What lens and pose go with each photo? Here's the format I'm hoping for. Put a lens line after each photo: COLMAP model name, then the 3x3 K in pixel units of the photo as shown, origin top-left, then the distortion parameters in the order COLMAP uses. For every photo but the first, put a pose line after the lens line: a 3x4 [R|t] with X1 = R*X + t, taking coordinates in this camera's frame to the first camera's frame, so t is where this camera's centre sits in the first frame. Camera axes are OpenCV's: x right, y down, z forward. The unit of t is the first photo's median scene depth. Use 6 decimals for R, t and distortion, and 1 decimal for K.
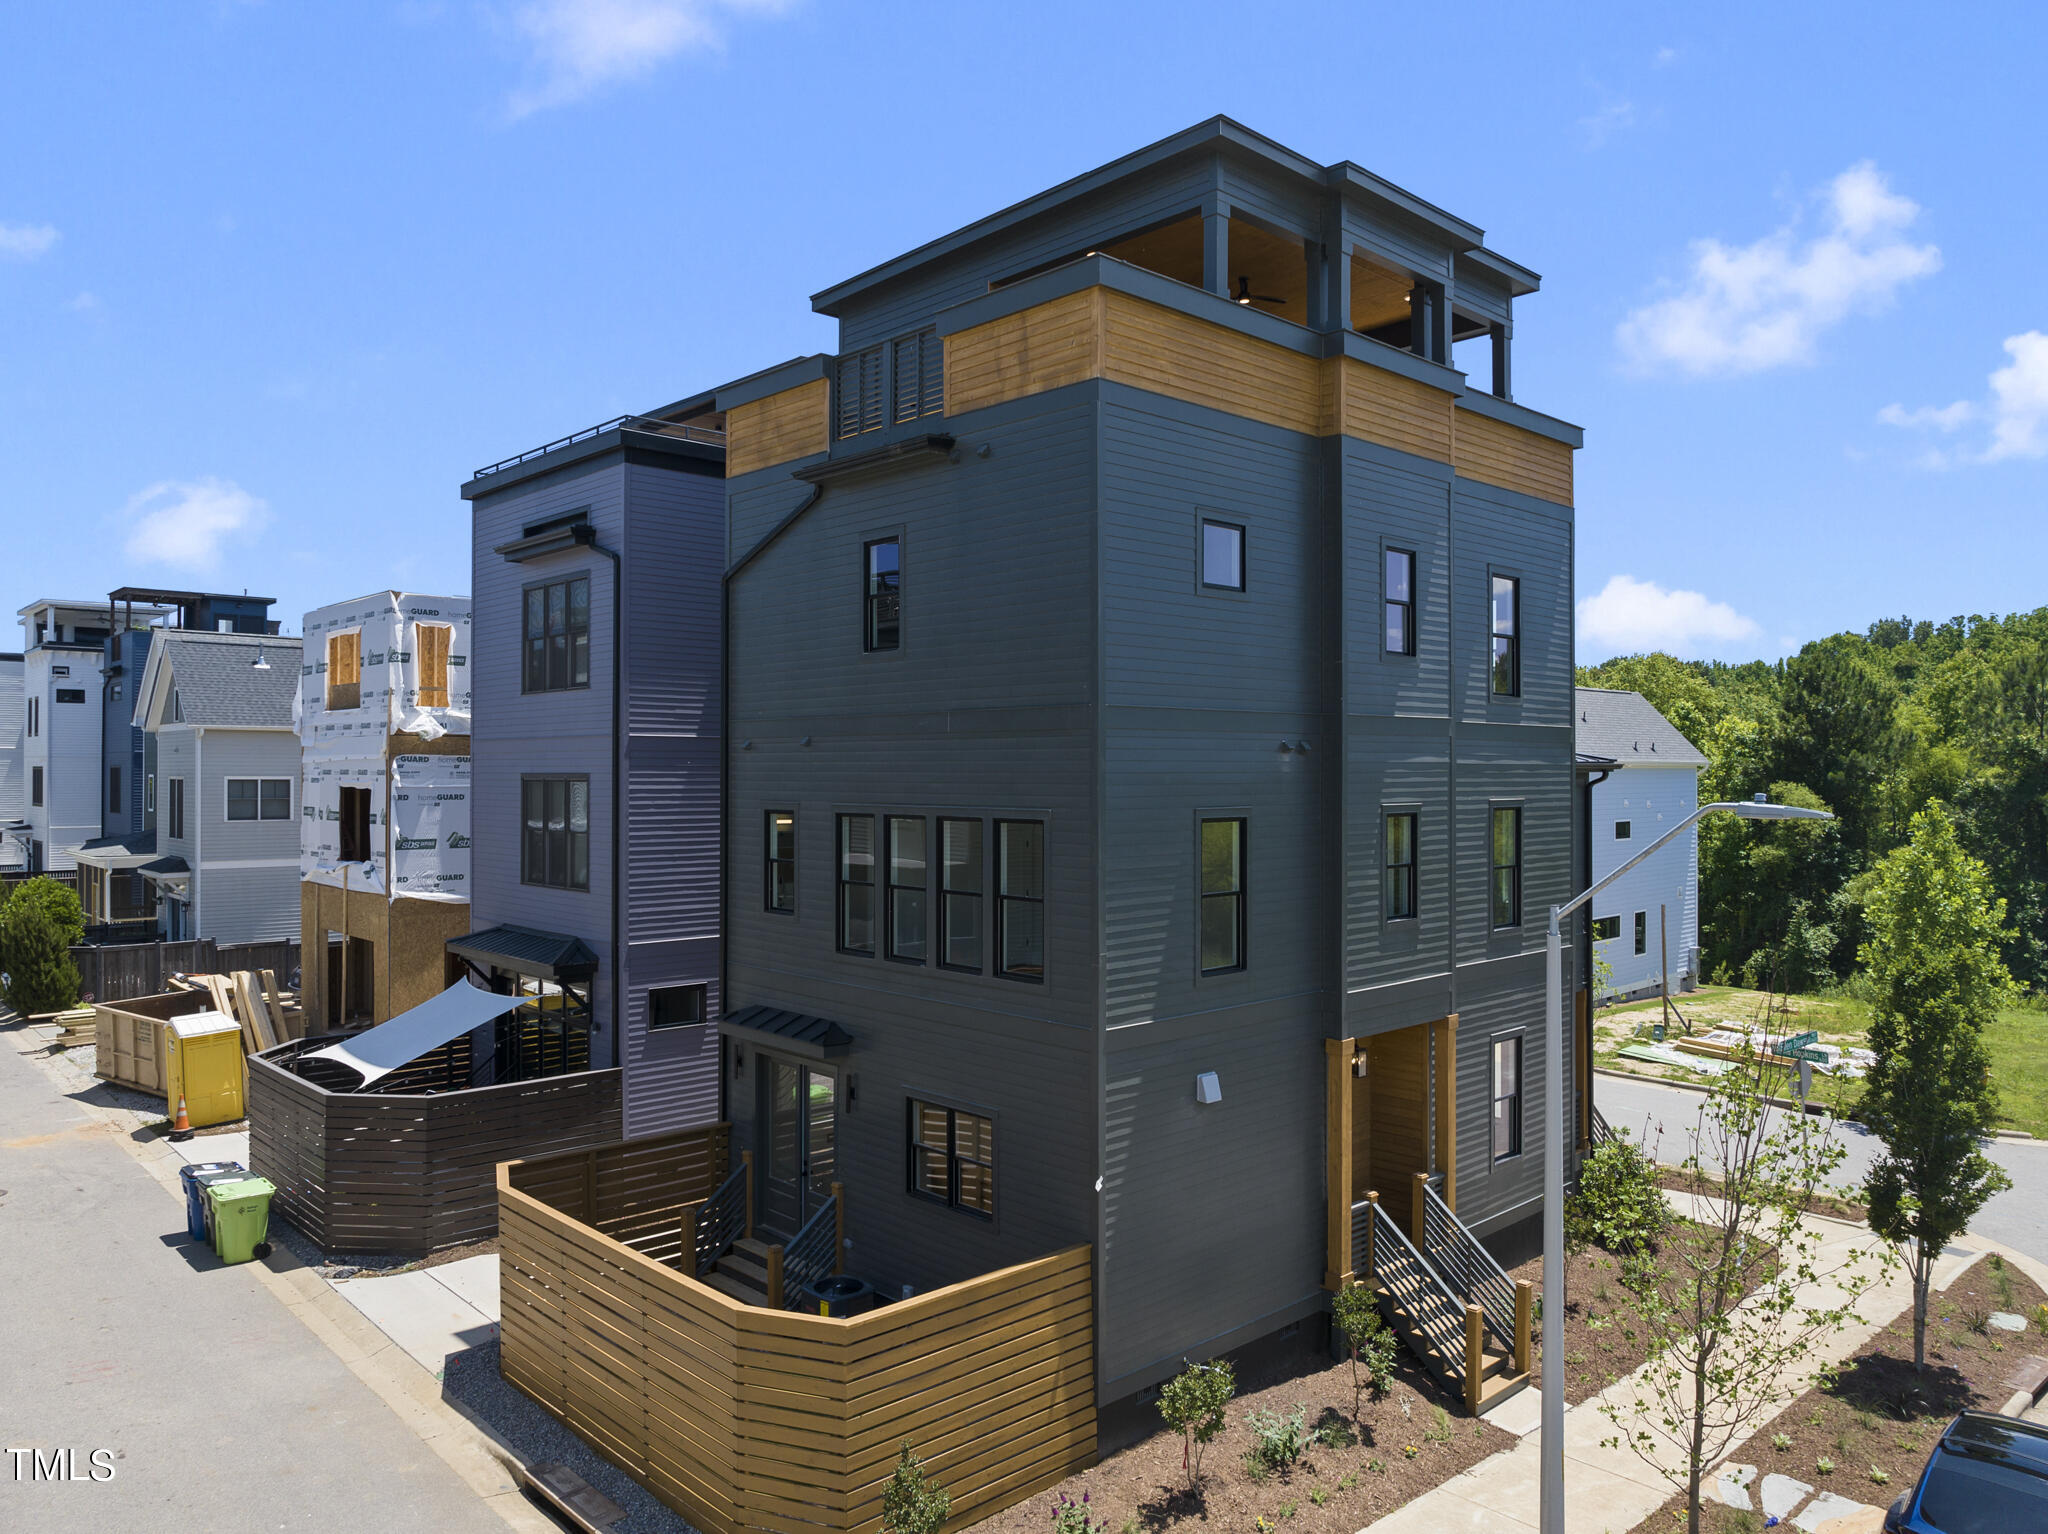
lens RADIAL K [[1417.2, 0, 1024.0], [0, 1417.2, 767.0], [0, 0, 1]] dist [-0.044310, 0.001295]
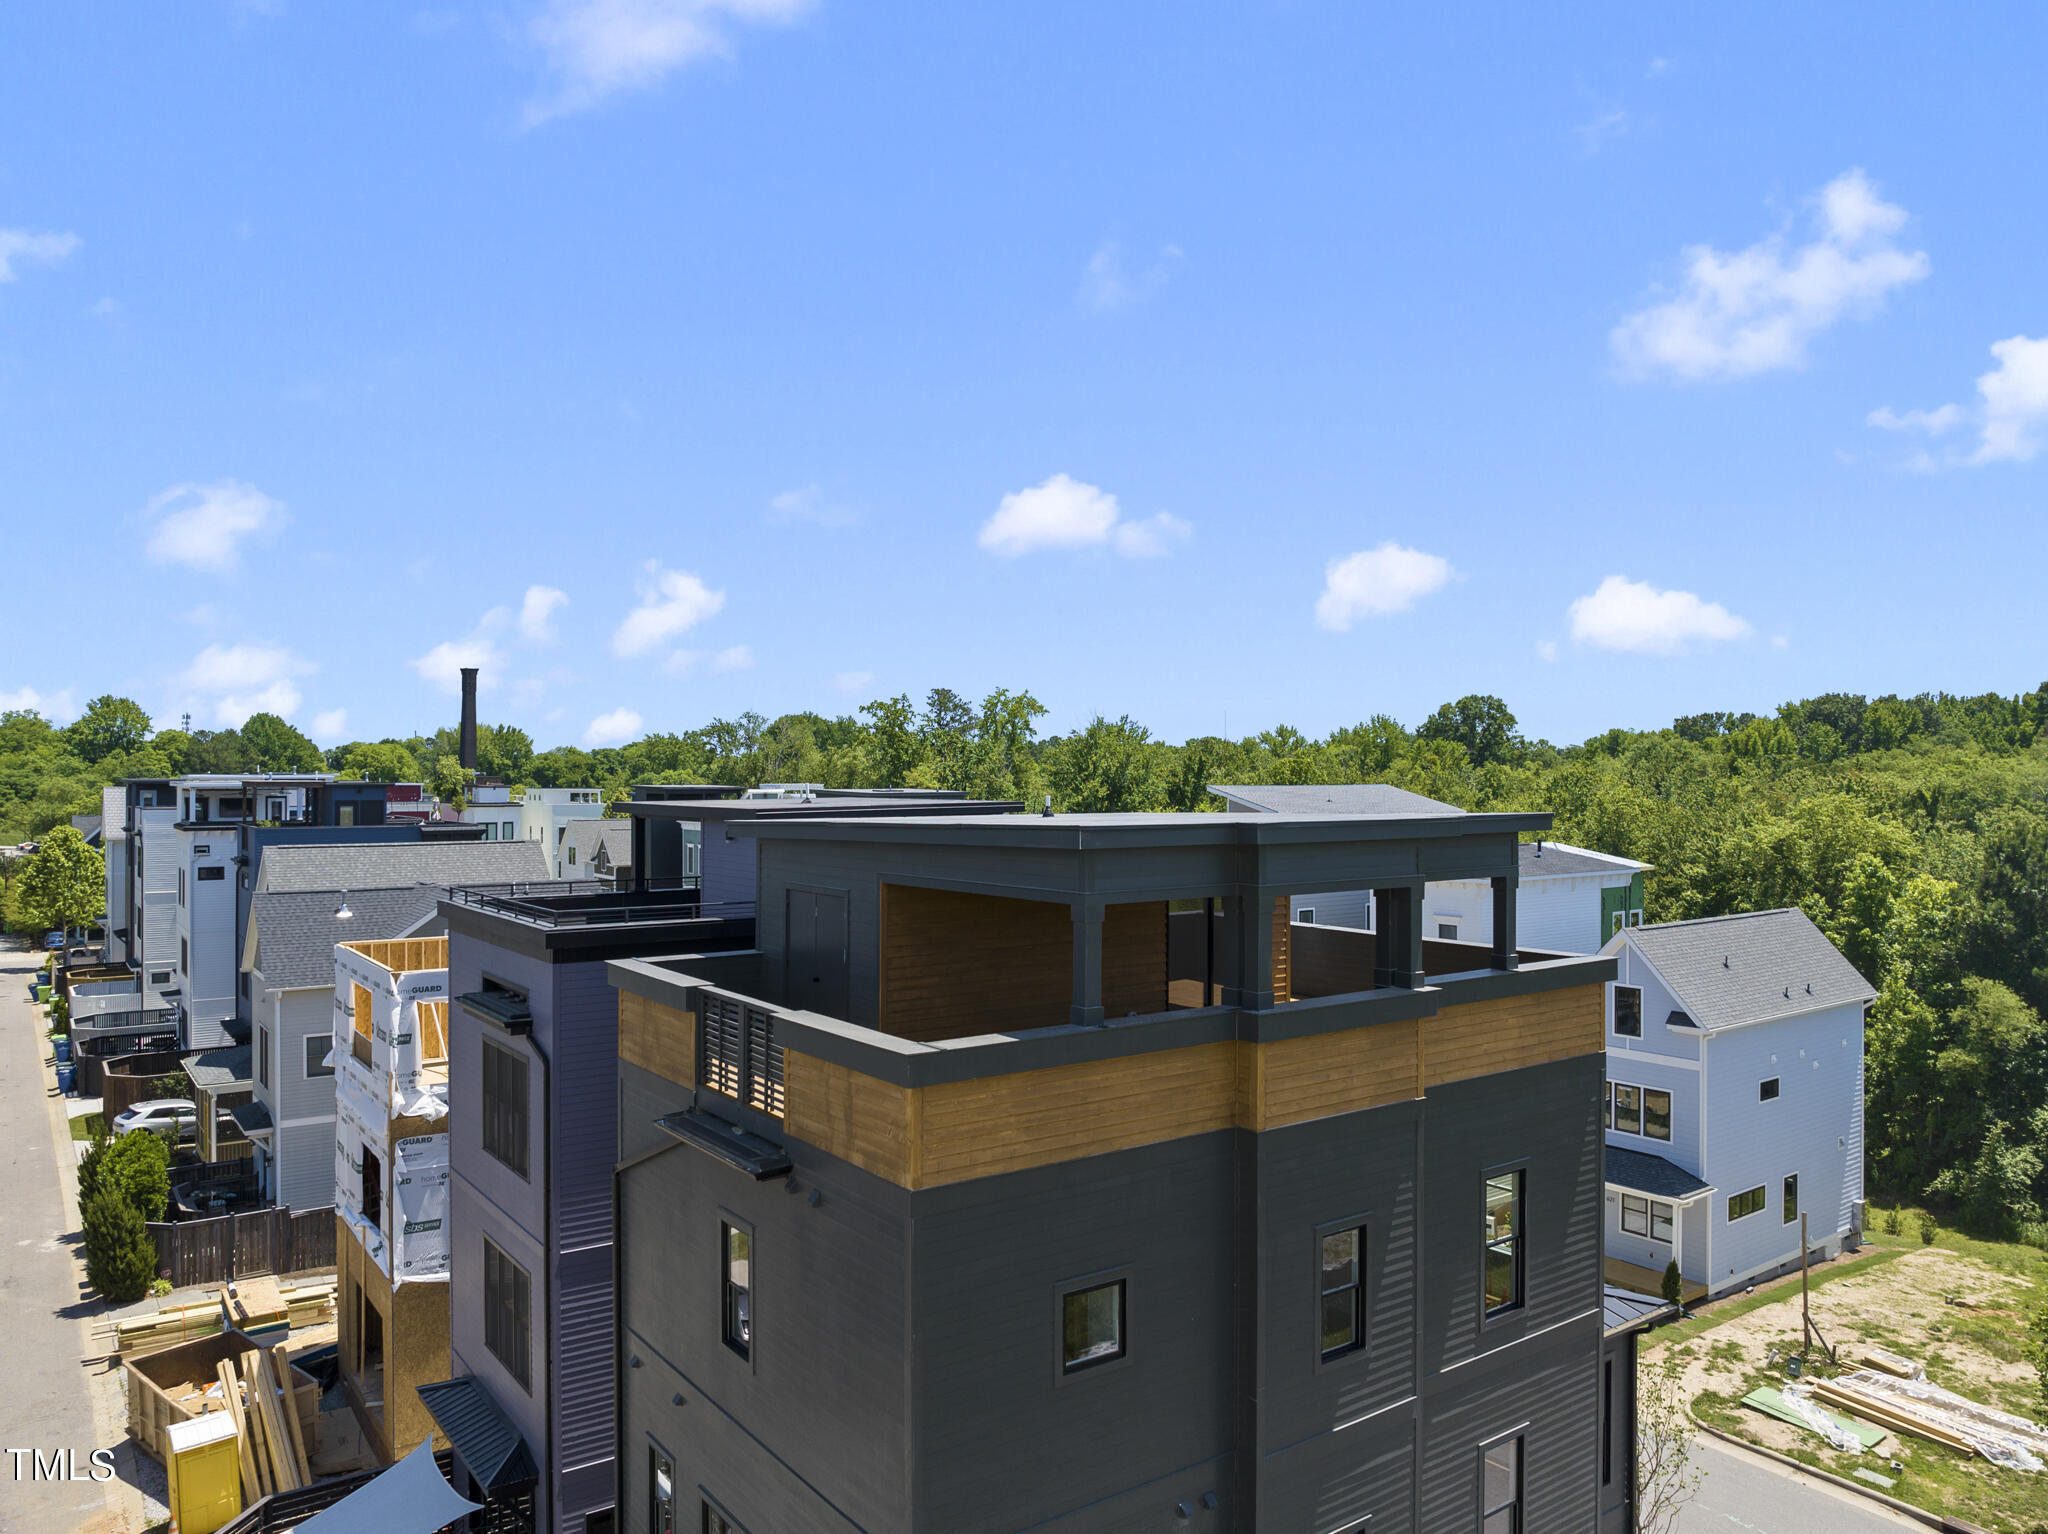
lens RADIAL K [[1412.7, 0, 1024.0], [0, 1412.7, 767.0], [0, 0, 1]] dist [-0.044738, 0.012159]
pose [[0.991326, -0.001798, -0.131412, 0.089714], [0.001663, 0.999998, -0.001137, -0.205704], [0.131414, 0.000909, 0.991327, 0.067871]]
